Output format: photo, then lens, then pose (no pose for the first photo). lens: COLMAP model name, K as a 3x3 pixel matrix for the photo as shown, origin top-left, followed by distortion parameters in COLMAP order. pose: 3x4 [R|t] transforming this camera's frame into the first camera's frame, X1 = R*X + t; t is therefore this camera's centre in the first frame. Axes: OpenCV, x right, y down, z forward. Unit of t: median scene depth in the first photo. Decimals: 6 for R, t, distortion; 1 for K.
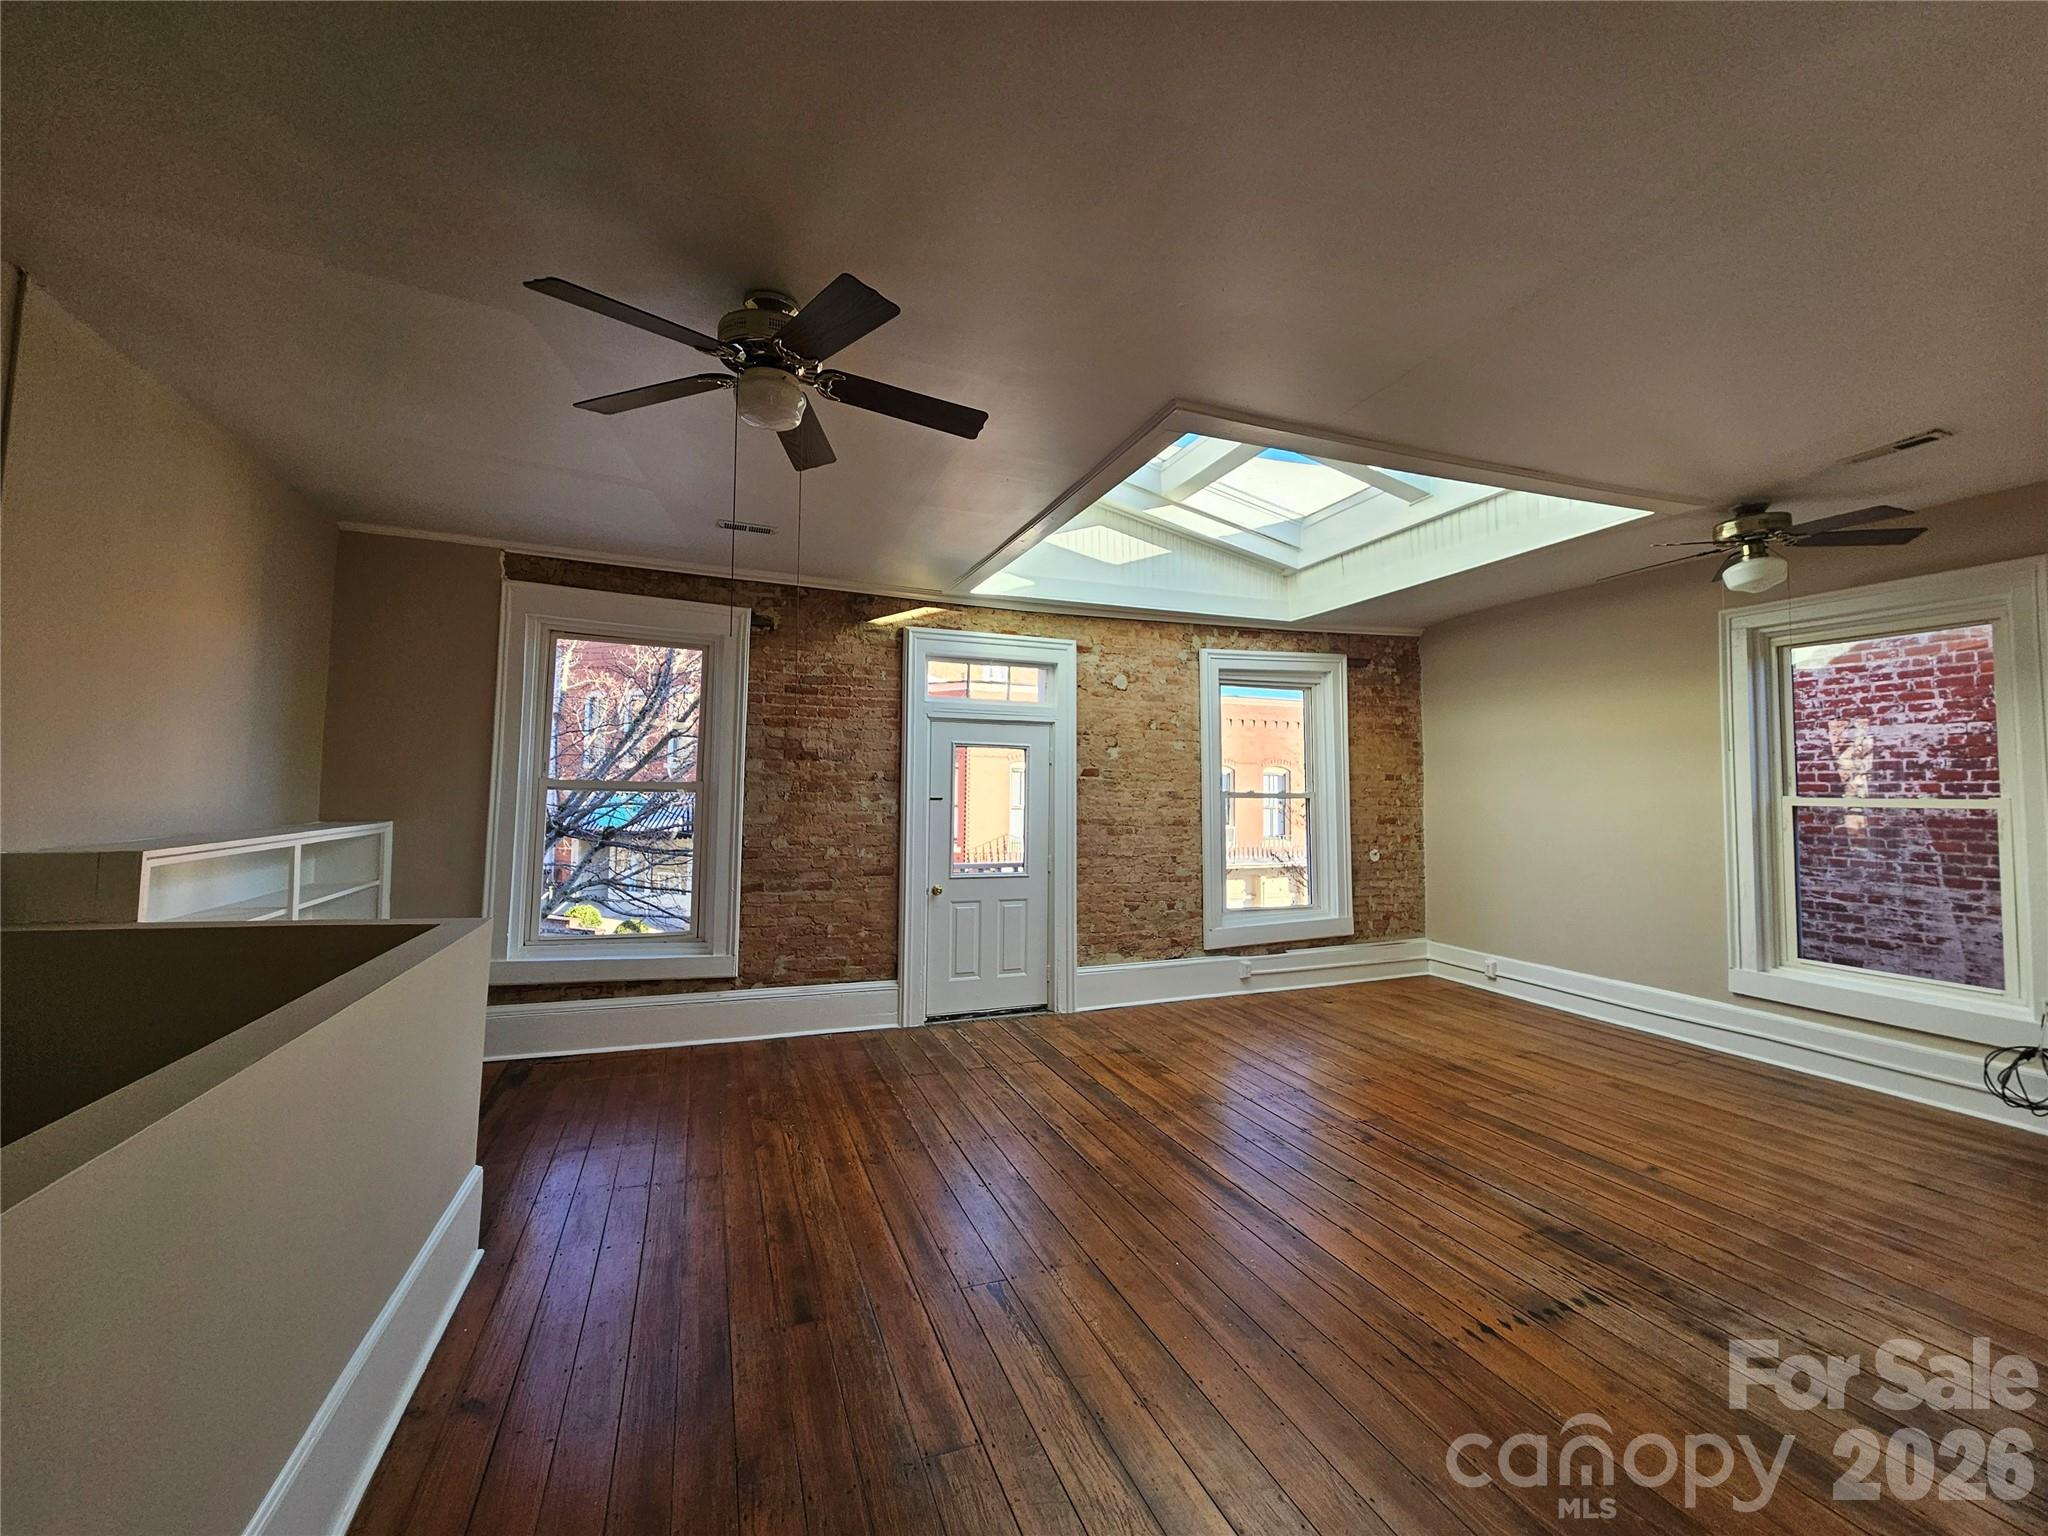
lens RADIAL K [[836.5, 0, 1014.5], [0, 836.5, 751.0], [0, 0, 1]] dist [0.006166, 0.000234]
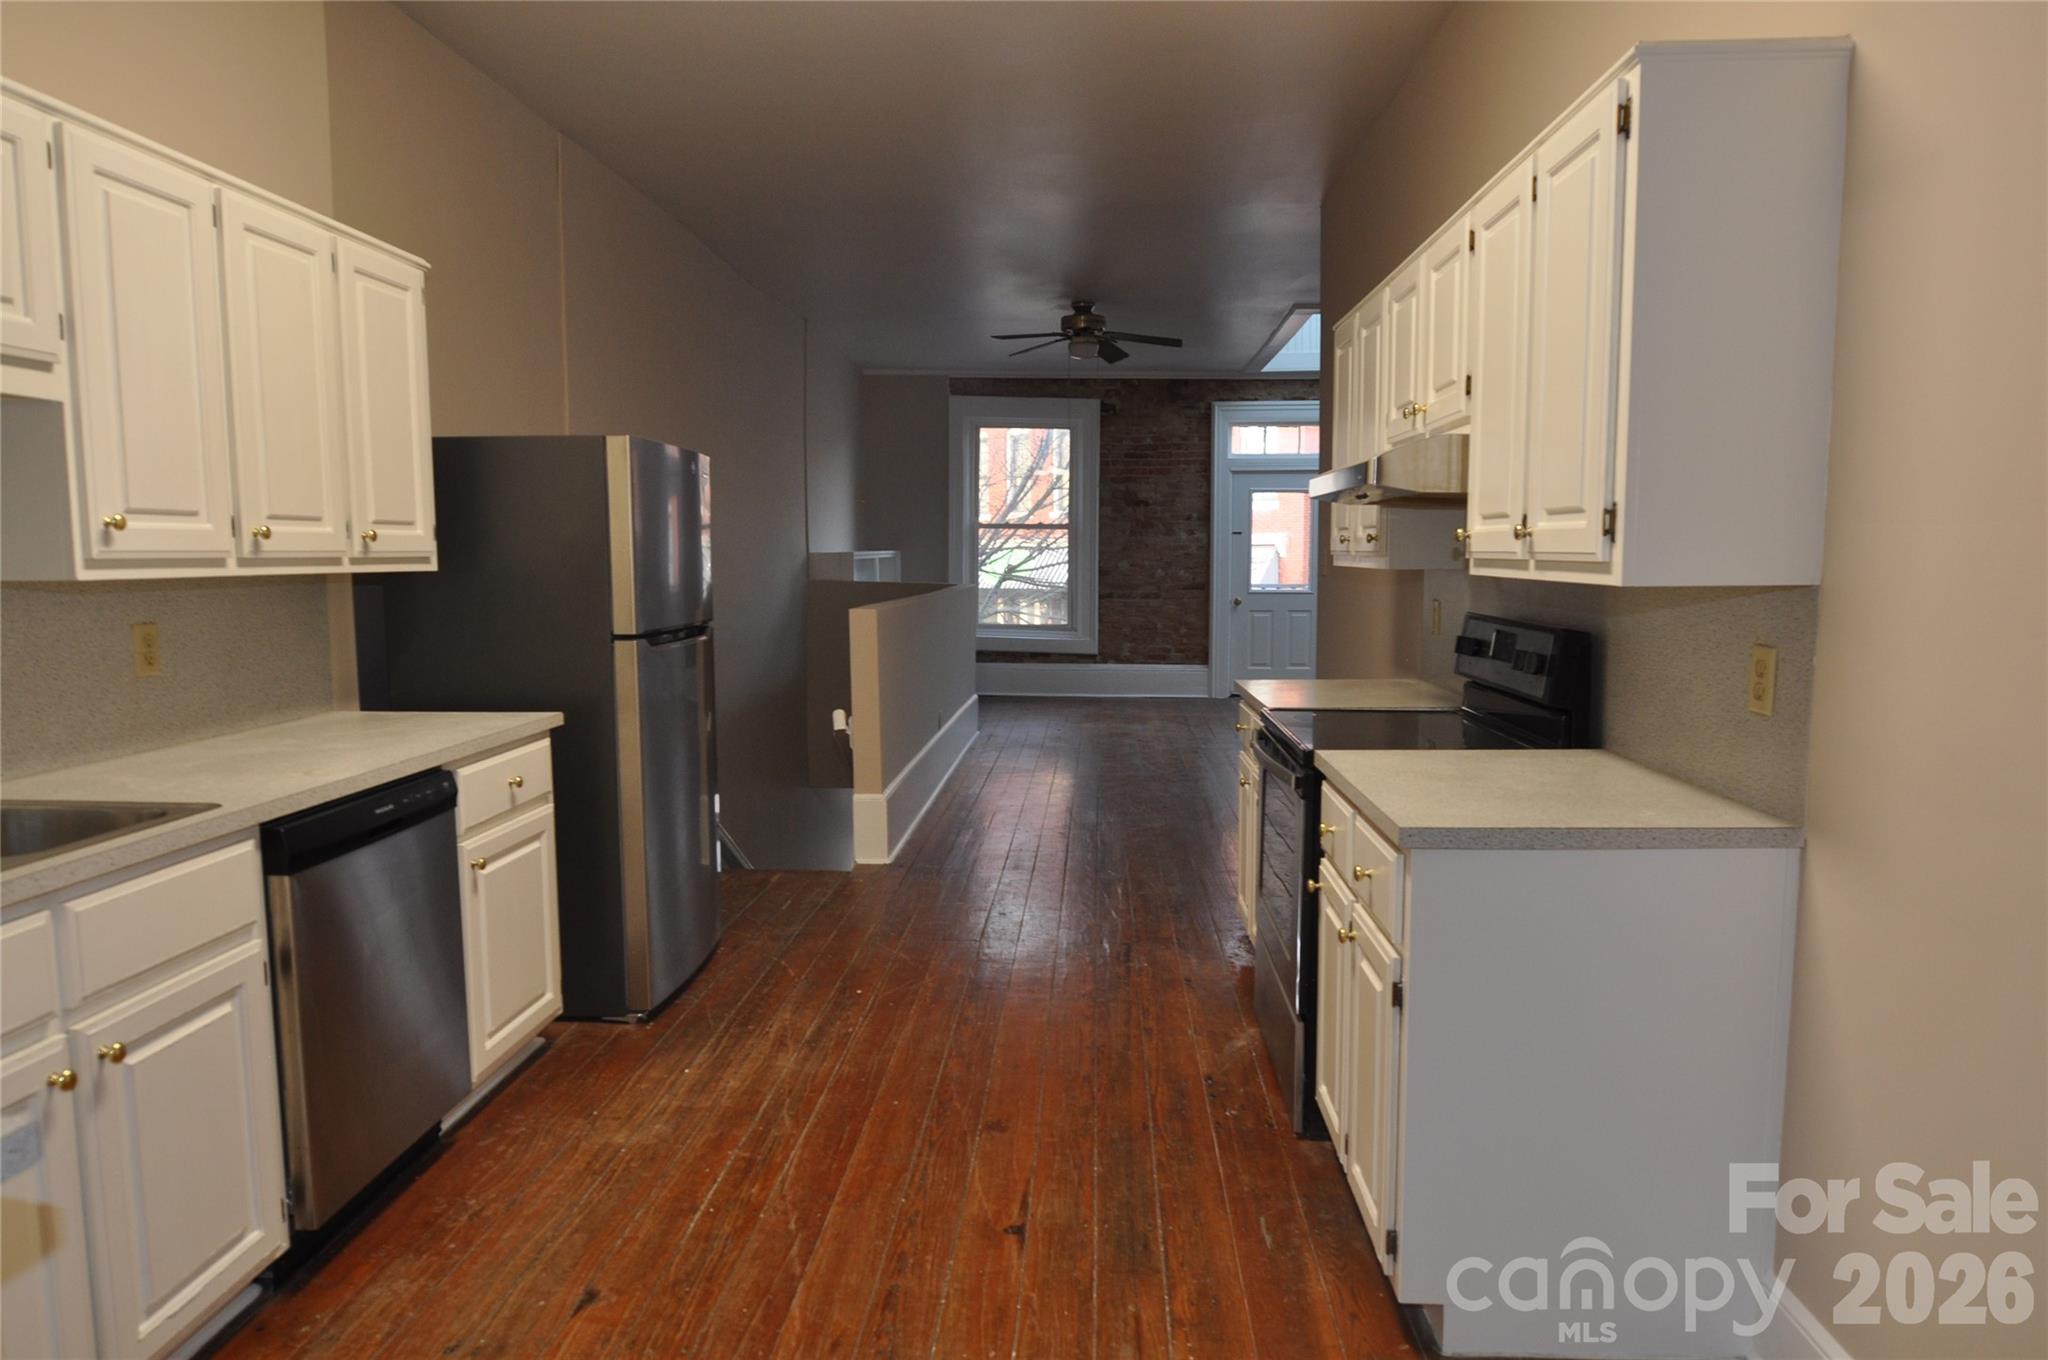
lens RADIAL K [[1239.2, 0, 1025.3], [0, 1239.2, 679.7], [0, 0, 1]] dist [-0.012841, -0.002594]
pose [[0.912949, 0.029071, -0.407038, 0.414674], [0.034889, 0.988247, 0.148833, -0.016895], [0.406580, -0.150078, 0.901204, -0.961320]]
